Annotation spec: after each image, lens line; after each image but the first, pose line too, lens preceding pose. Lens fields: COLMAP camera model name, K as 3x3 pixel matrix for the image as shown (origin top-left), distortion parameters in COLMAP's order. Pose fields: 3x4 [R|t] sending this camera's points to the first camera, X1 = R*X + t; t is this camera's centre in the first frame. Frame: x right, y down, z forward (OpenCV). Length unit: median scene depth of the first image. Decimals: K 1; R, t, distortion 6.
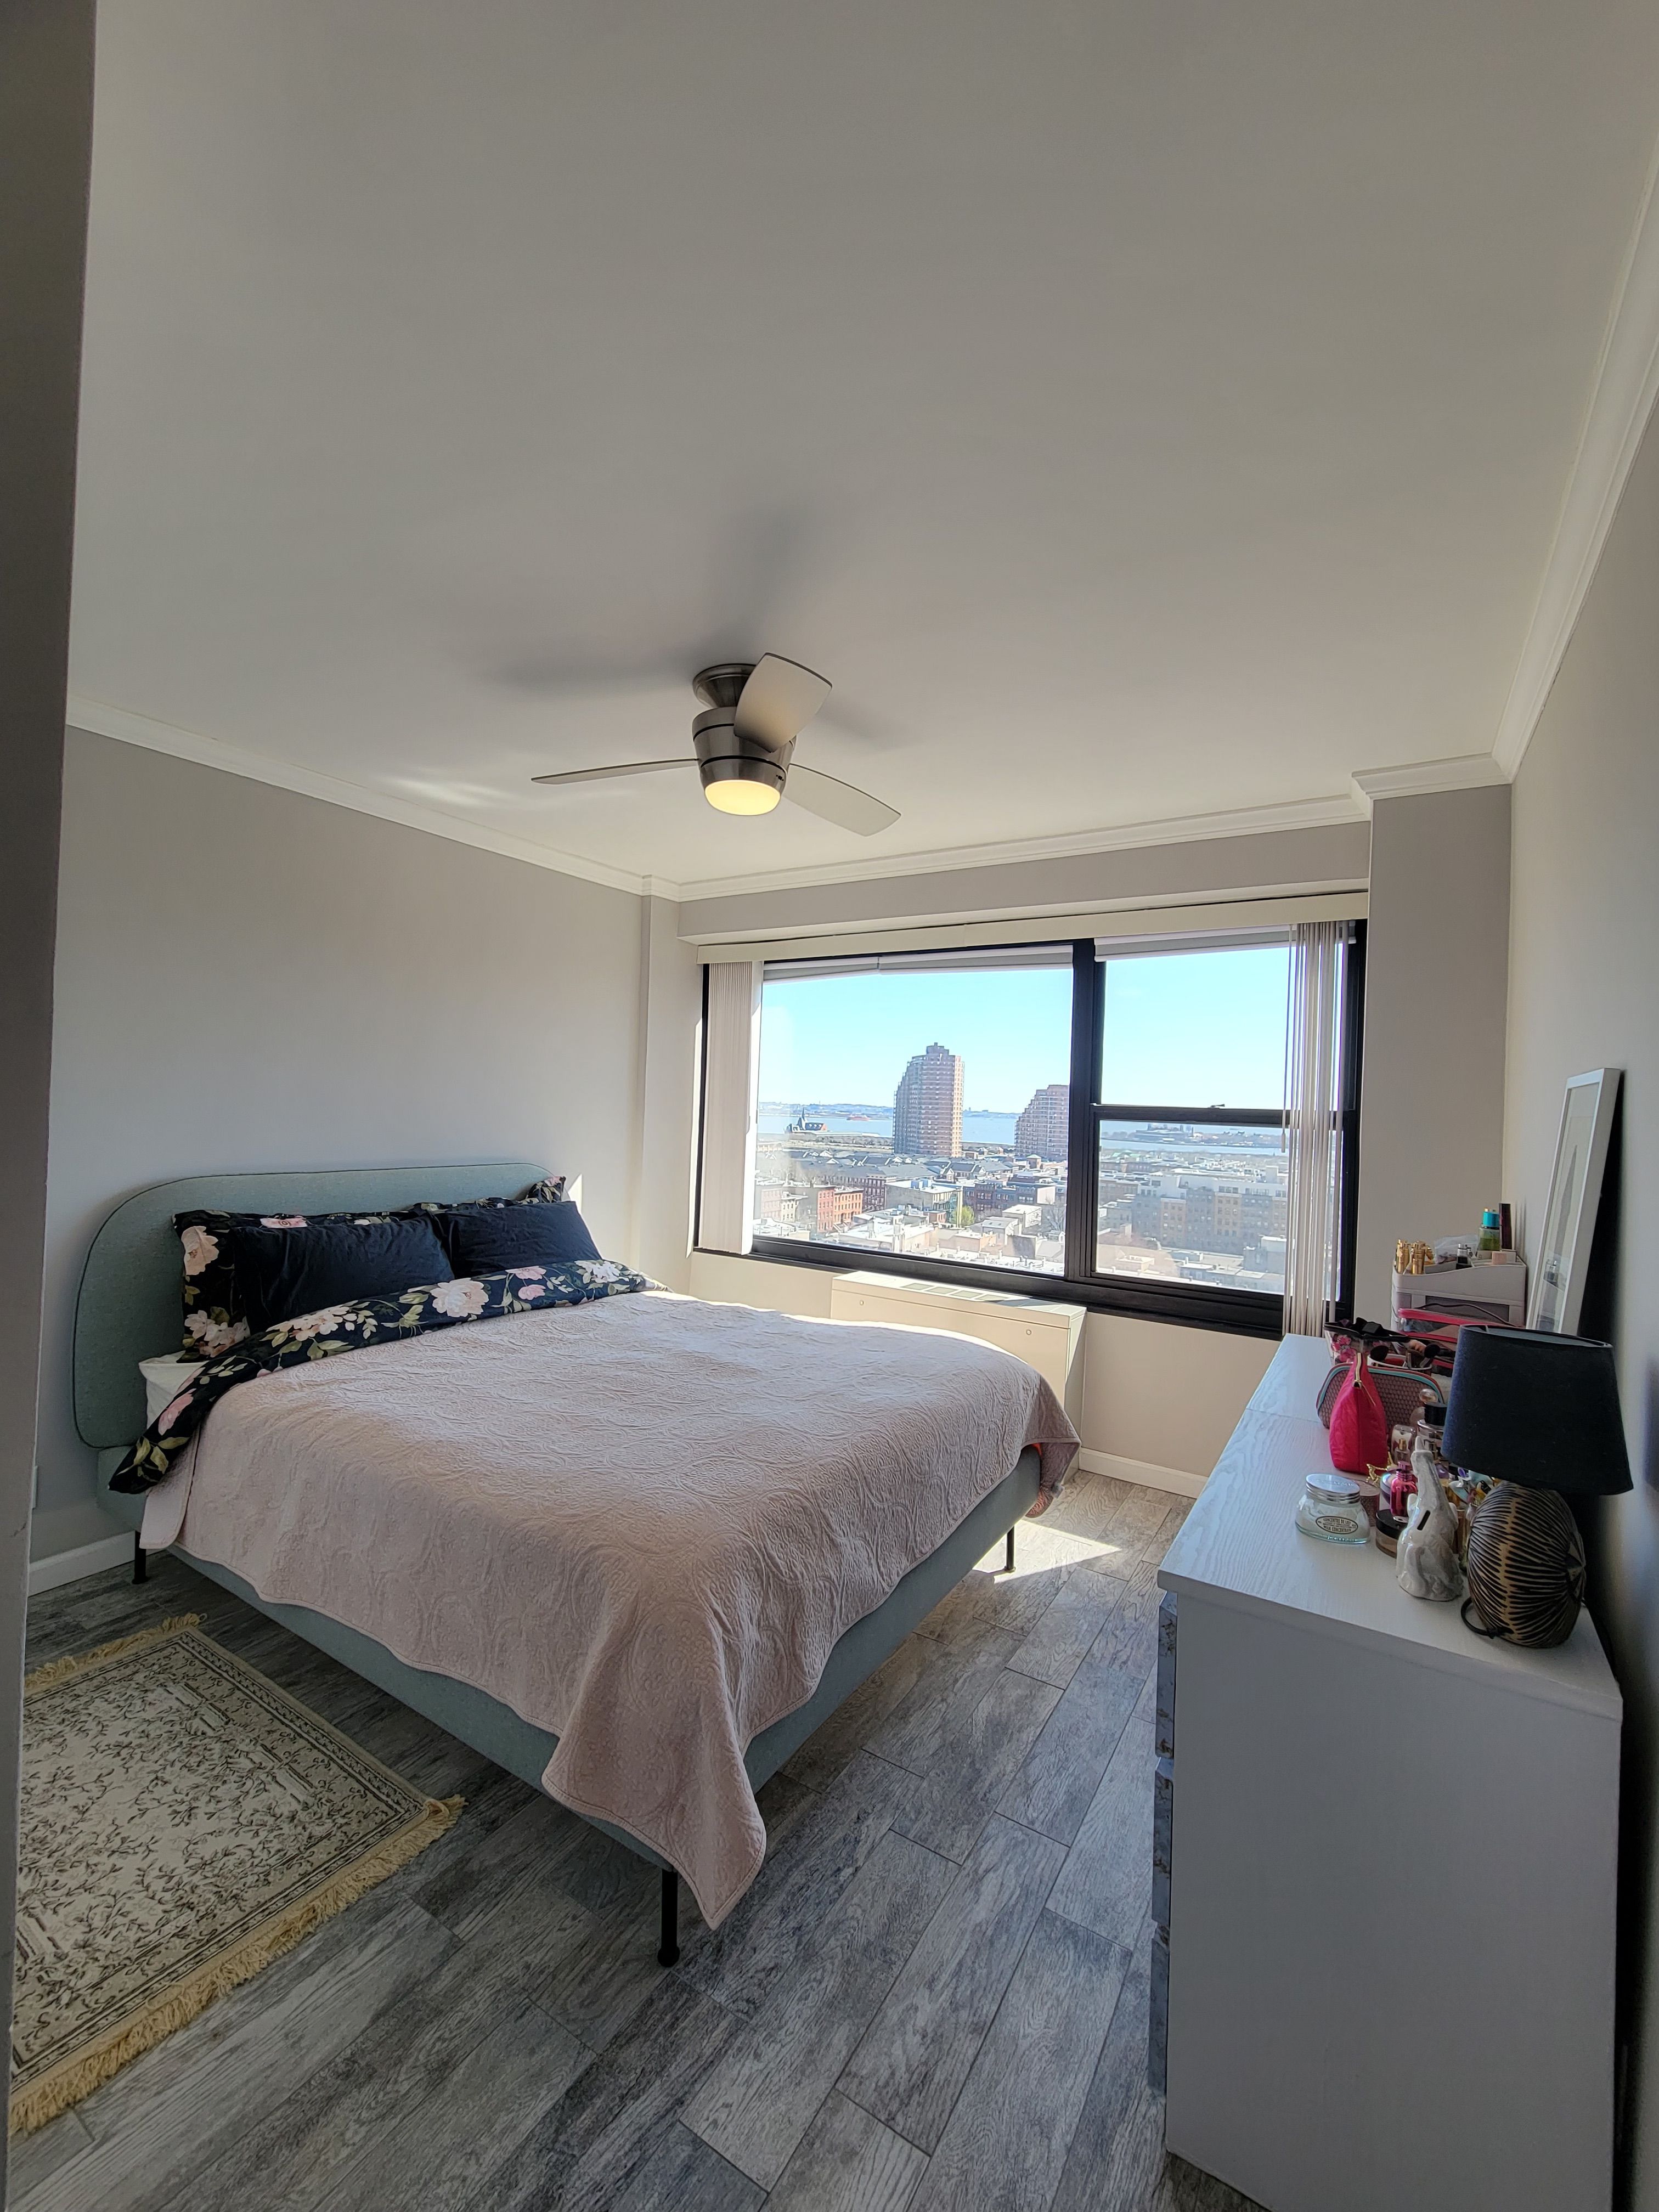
lens RADIAL K [[900.1, 0, 833.9], [0, 900.1, 1109.8], [0, 0, 1]] dist [-0.002708, -0.000120]
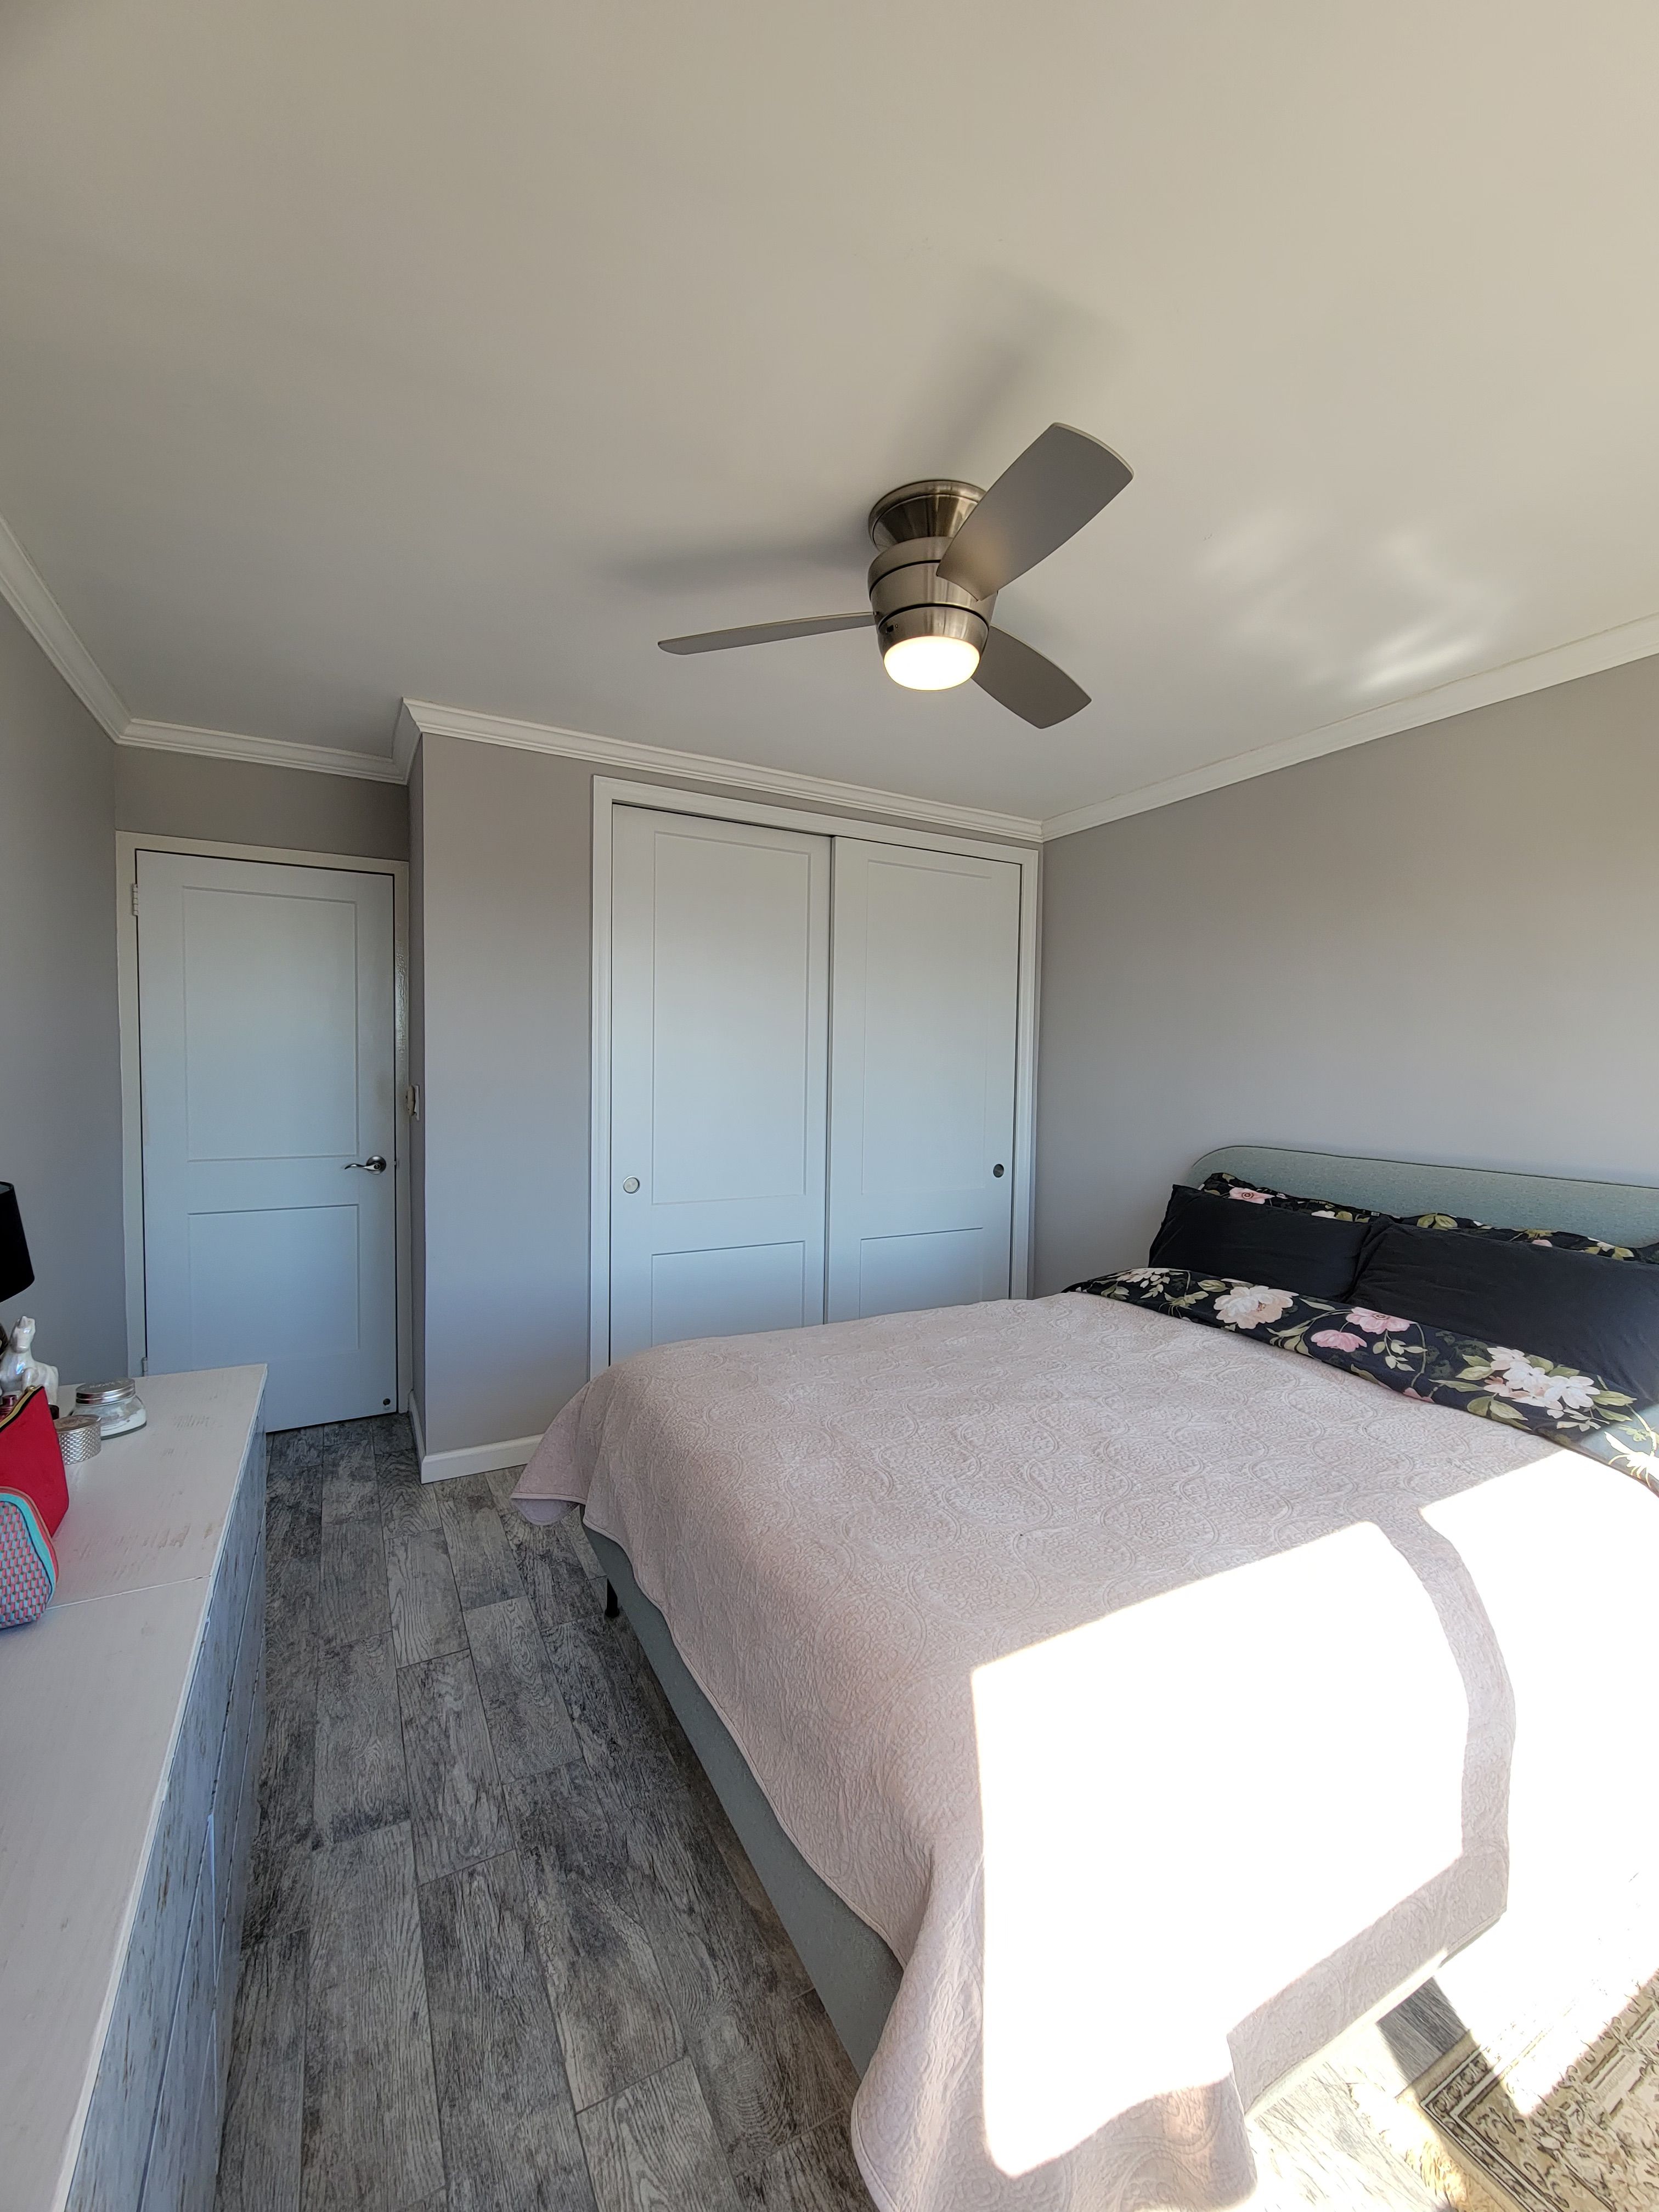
lens RADIAL K [[900.1, 0, 826.1], [0, 900.1, 1100.7], [0, 0, 1]] dist [-0.002708, -0.000120]
pose [[-0.490453, -0.010273, -0.871407, 0.907285], [-0.042905, 0.999003, 0.012371, 0.046010], [0.870411, 0.043455, -0.490405, 1.894771]]
